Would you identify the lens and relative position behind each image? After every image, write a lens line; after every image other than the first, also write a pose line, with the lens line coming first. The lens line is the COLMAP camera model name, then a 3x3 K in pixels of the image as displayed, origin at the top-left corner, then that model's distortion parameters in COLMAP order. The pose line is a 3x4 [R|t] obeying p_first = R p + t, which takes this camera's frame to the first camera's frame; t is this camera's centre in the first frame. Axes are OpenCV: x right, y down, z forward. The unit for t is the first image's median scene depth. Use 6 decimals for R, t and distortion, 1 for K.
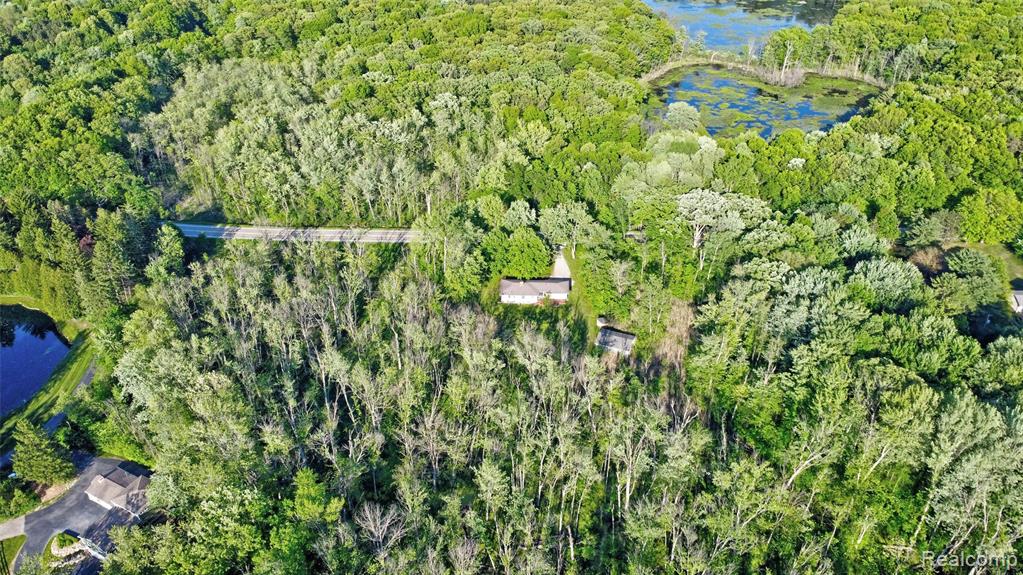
lens RADIAL K [[788.1, 0, 511.5], [0, 788.1, 287.5], [0, 0, 1]] dist [-0.033651, -0.004403]
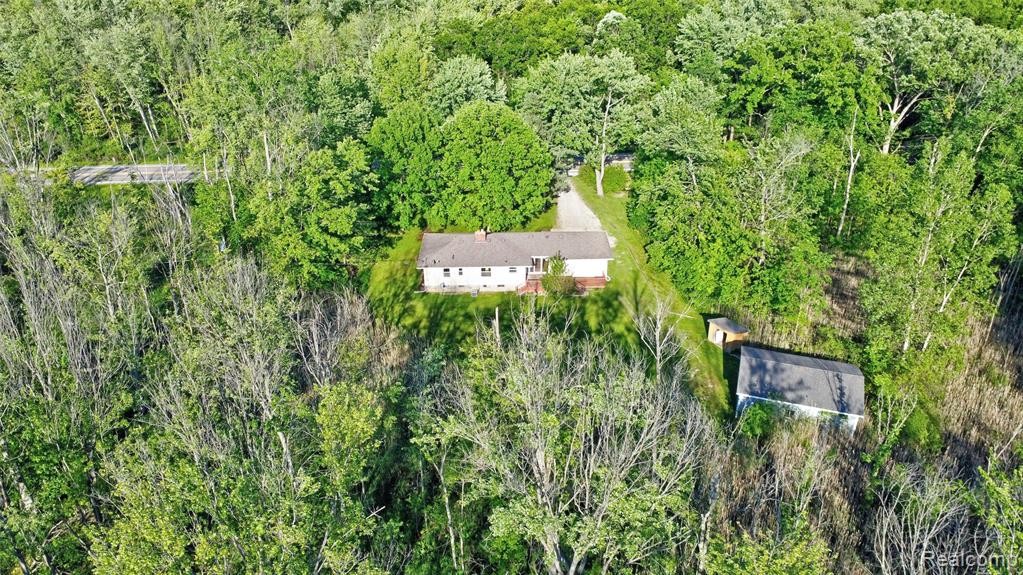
lens RADIAL K [[788.1, 0, 511.5], [0, 788.1, 287.5], [0, 0, 1]] dist [-0.033651, -0.004403]
pose [[0.997316, -0.031536, 0.066076, 0.003005], [0.036765, 0.996158, -0.079481, 0.046634], [-0.063315, 0.081697, 0.994644, 0.645895]]
